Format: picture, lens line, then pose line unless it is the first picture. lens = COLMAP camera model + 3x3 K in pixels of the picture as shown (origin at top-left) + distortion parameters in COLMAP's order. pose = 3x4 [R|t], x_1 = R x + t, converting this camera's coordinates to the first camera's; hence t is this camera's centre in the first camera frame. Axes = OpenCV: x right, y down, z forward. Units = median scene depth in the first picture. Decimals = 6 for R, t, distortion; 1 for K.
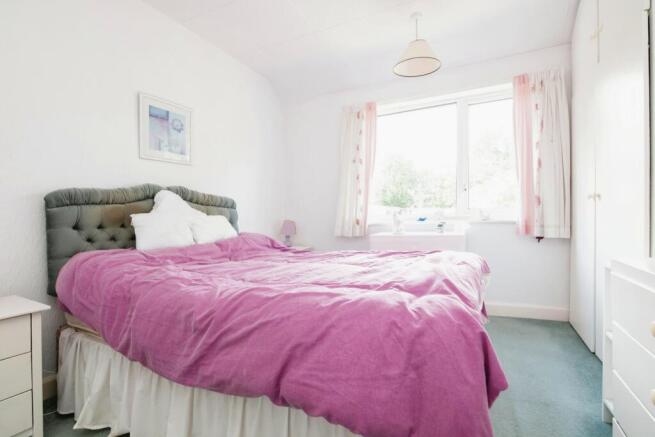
lens RADIAL K [[302.9, 0, 327.5], [0, 302.9, 218.5], [0, 0, 1]] dist [-0.020355, 0.000365]
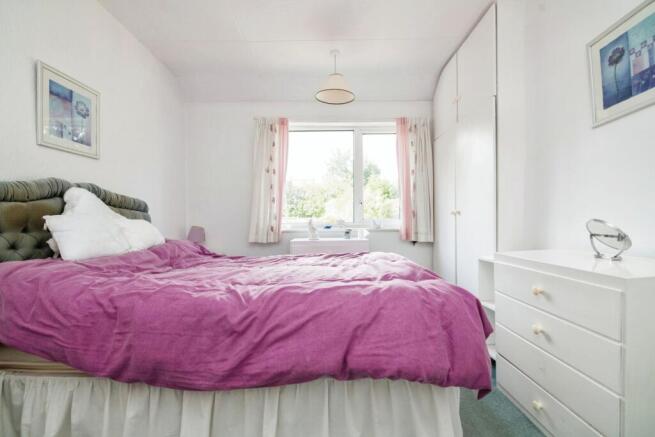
lens RADIAL K [[293.5, 0, 327.2], [0, 293.5, 223.8], [0, 0, 1]] dist [-0.019580, -0.000053]
pose [[0.901098, 0.018268, 0.433230, -0.248796], [-0.014421, 0.999822, -0.012164, 0.005215], [-0.433375, 0.004713, 0.901201, -0.008536]]
